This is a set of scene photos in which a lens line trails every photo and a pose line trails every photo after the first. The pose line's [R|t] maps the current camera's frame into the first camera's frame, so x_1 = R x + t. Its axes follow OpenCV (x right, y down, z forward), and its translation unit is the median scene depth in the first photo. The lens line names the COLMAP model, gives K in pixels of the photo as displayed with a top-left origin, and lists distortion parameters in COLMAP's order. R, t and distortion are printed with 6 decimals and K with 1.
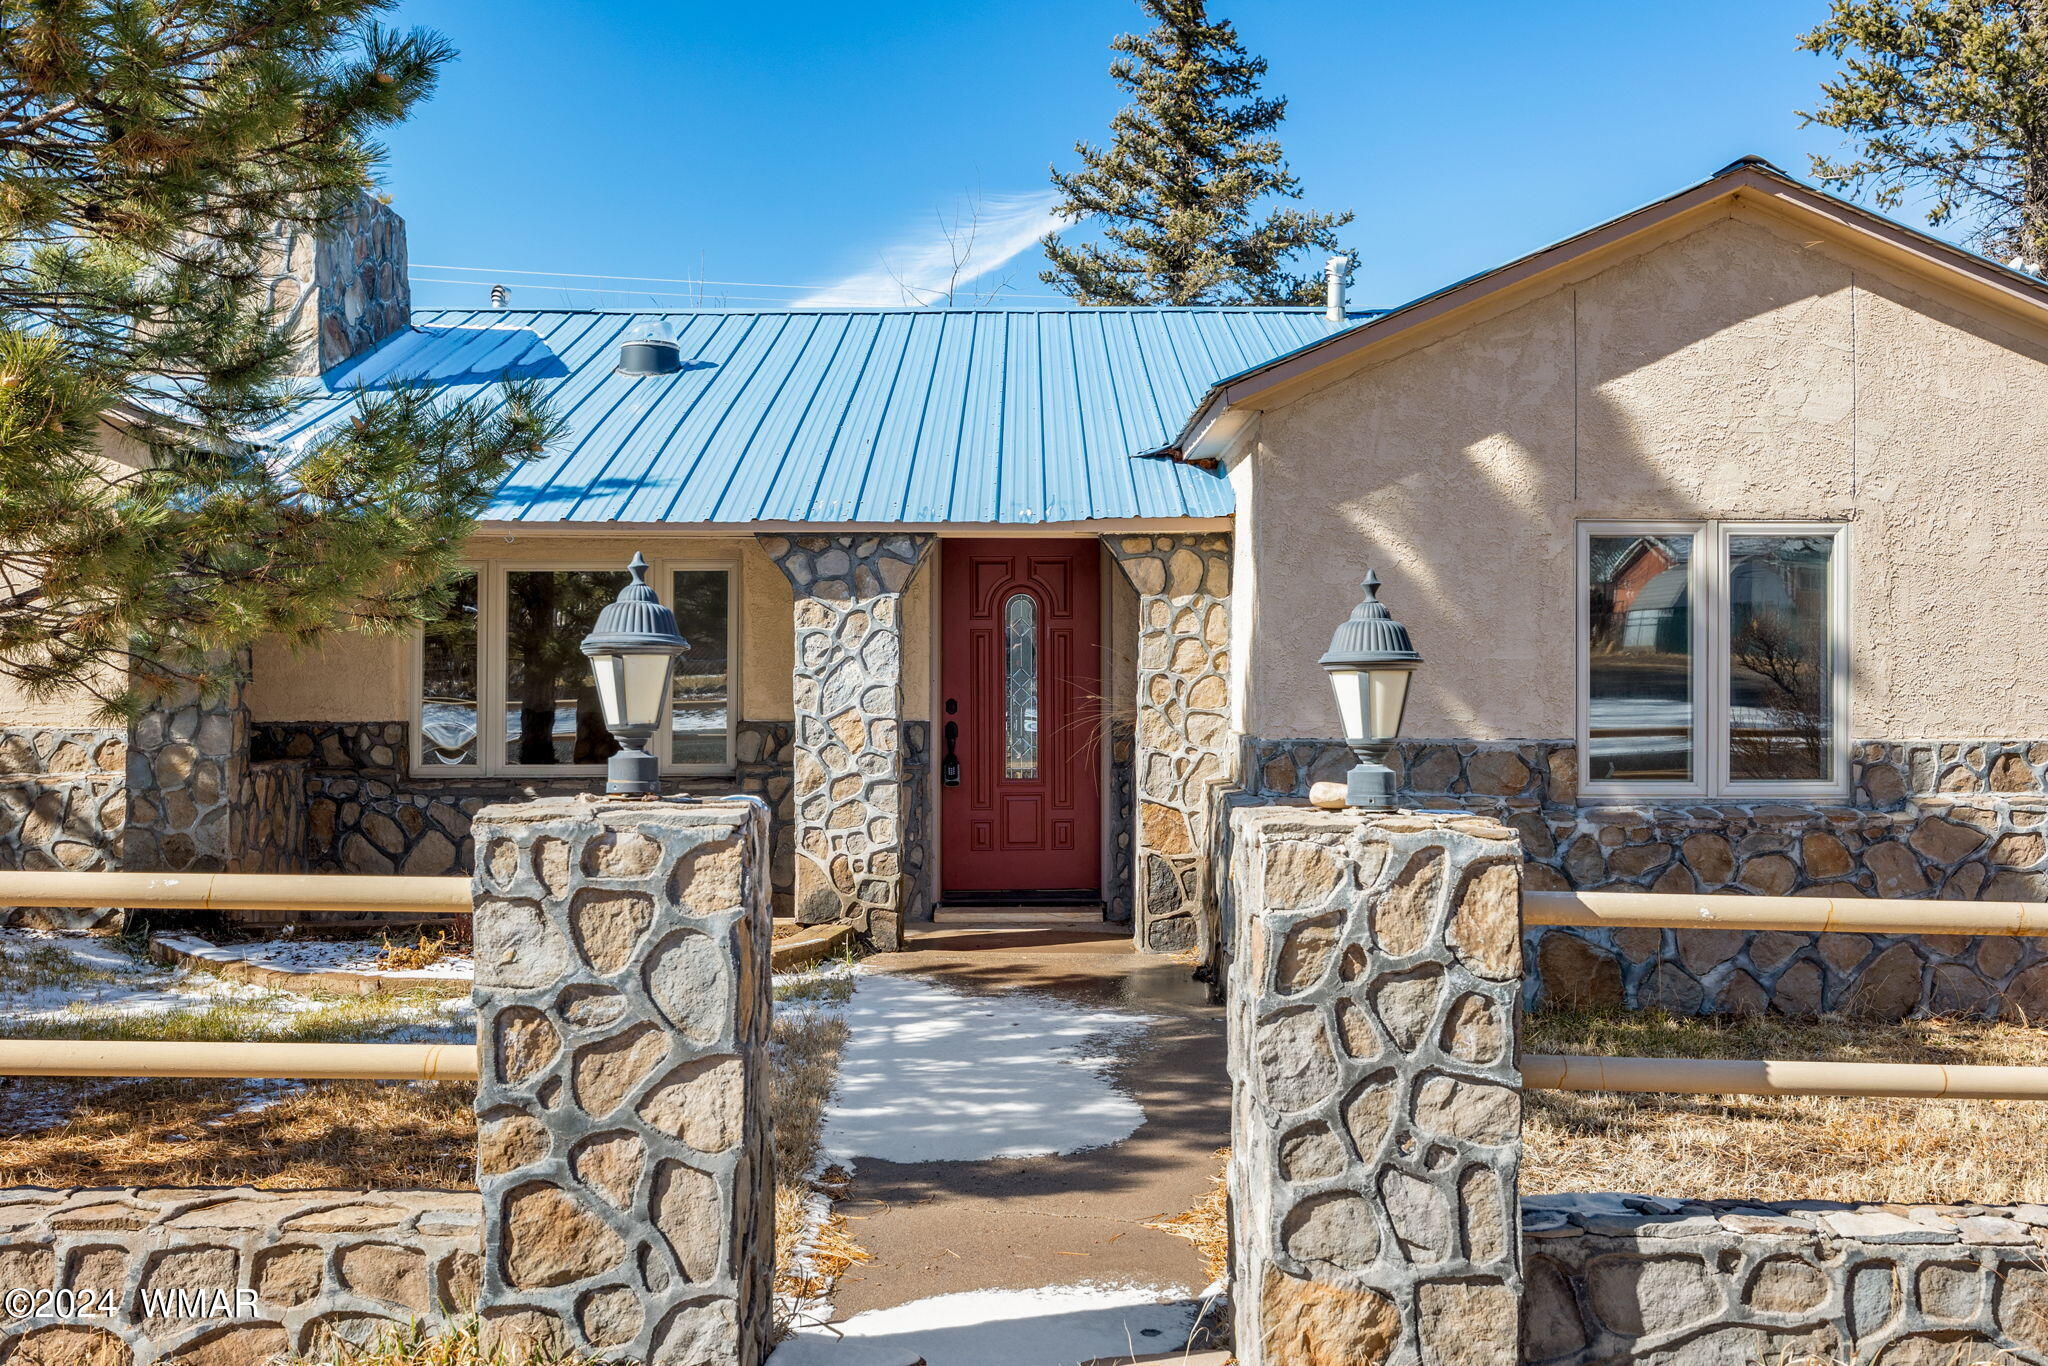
lens RADIAL K [[1936.0, 0, 1031.3], [0, 1936.0, 644.6], [0, 0, 1]] dist [-0.004623, 0.004339]
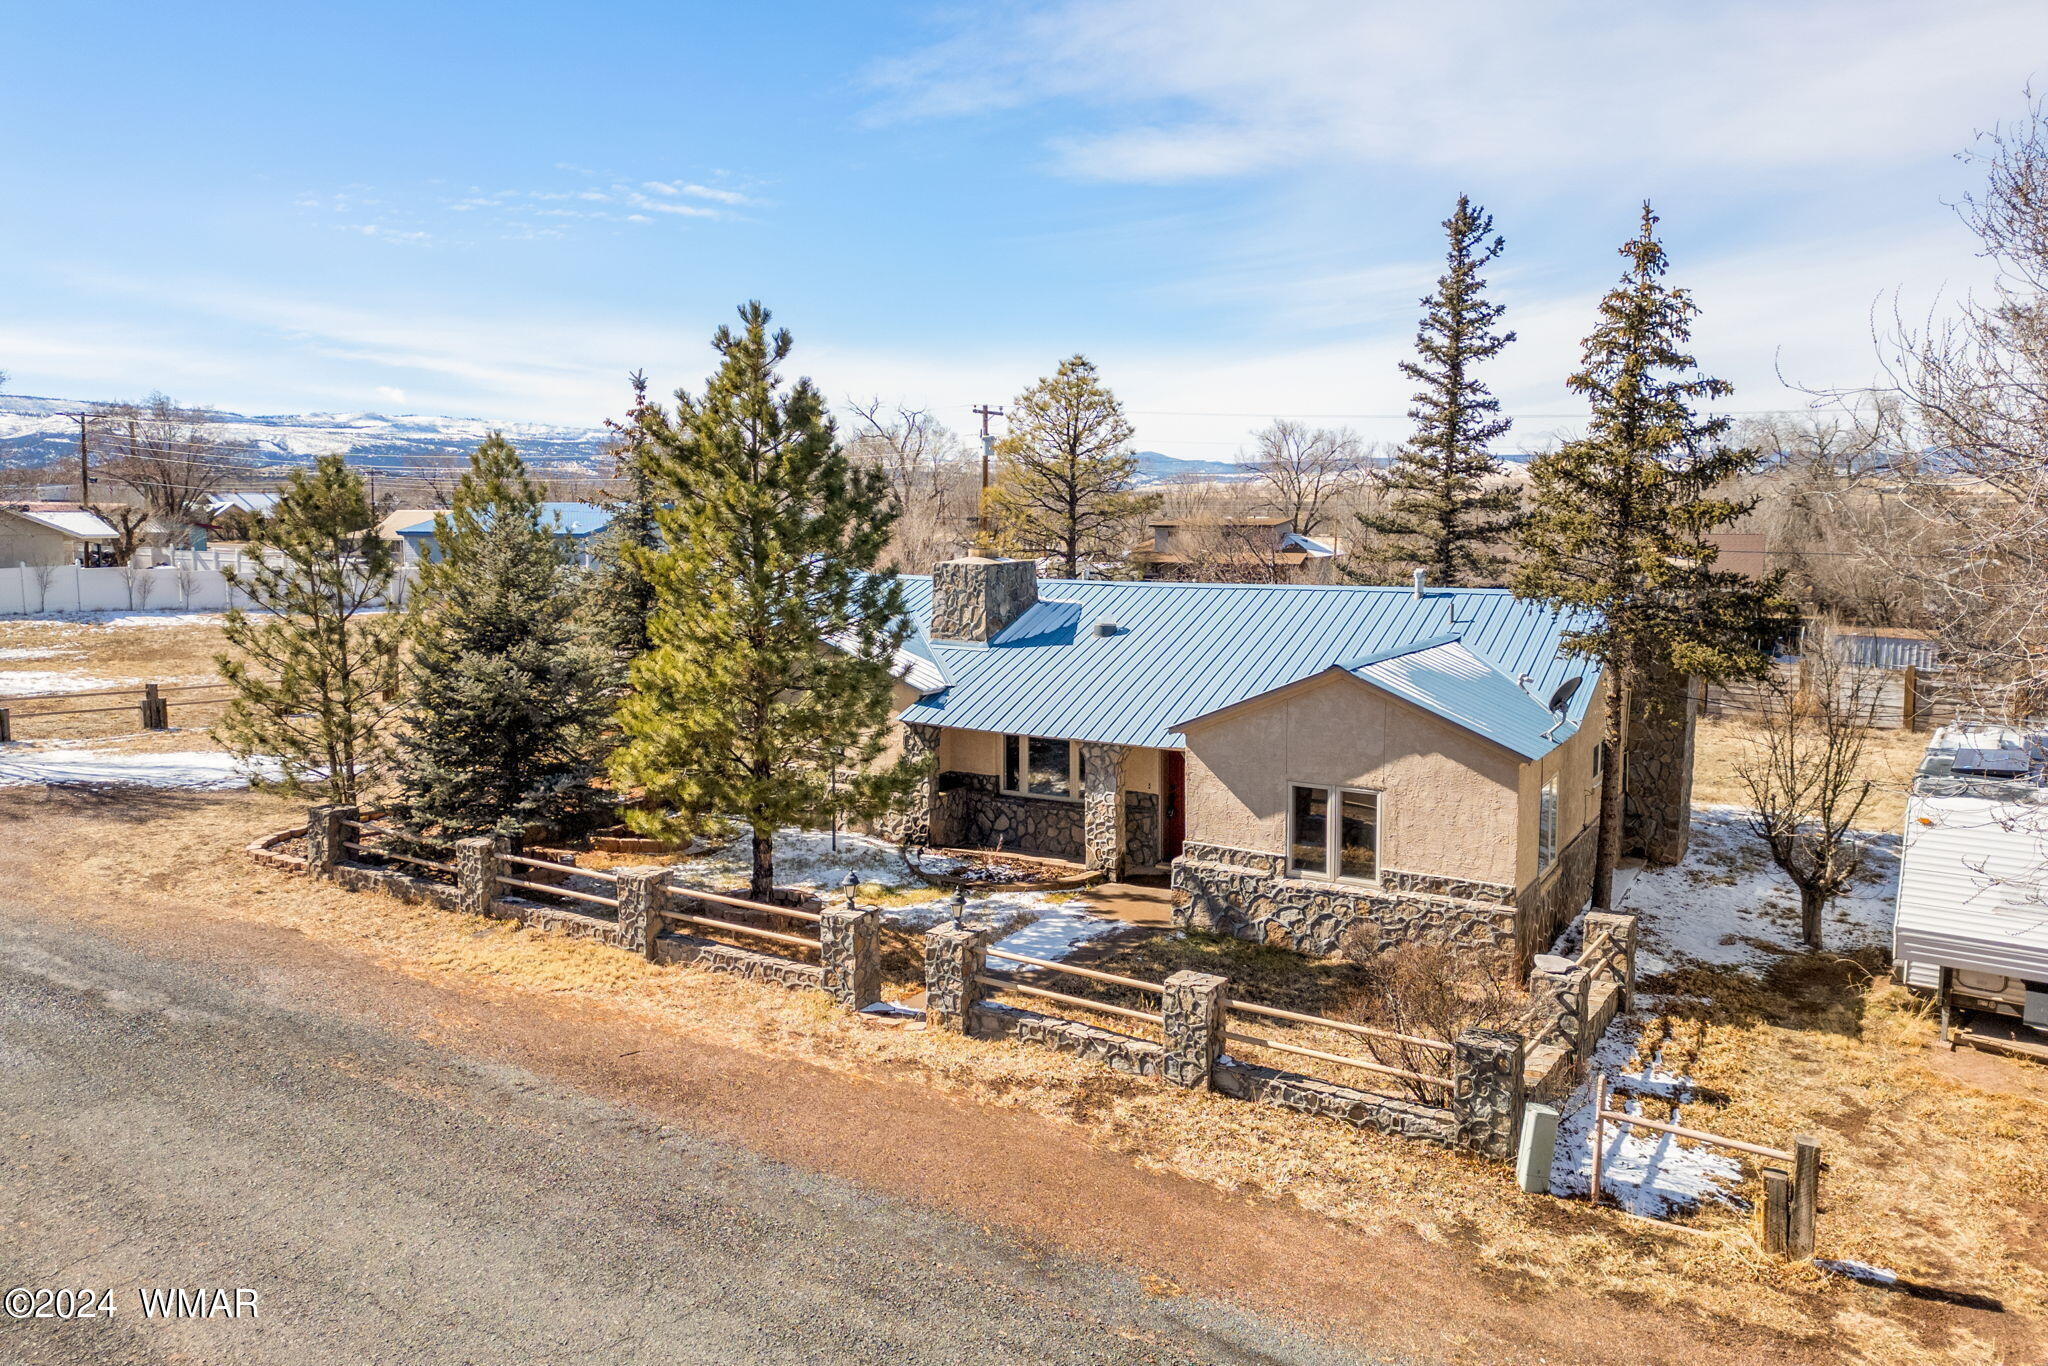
lens RADIAL K [[1307.8, 0, 1024.0], [0, 1307.8, 683.0], [0, 0, 1]] dist [0.077535, -0.000489]
pose [[0.856974, 0.061791, -0.511643, 0.941852], [0.007074, 0.991282, 0.131565, -0.471207], [0.515312, -0.116367, 0.849066, -0.857128]]
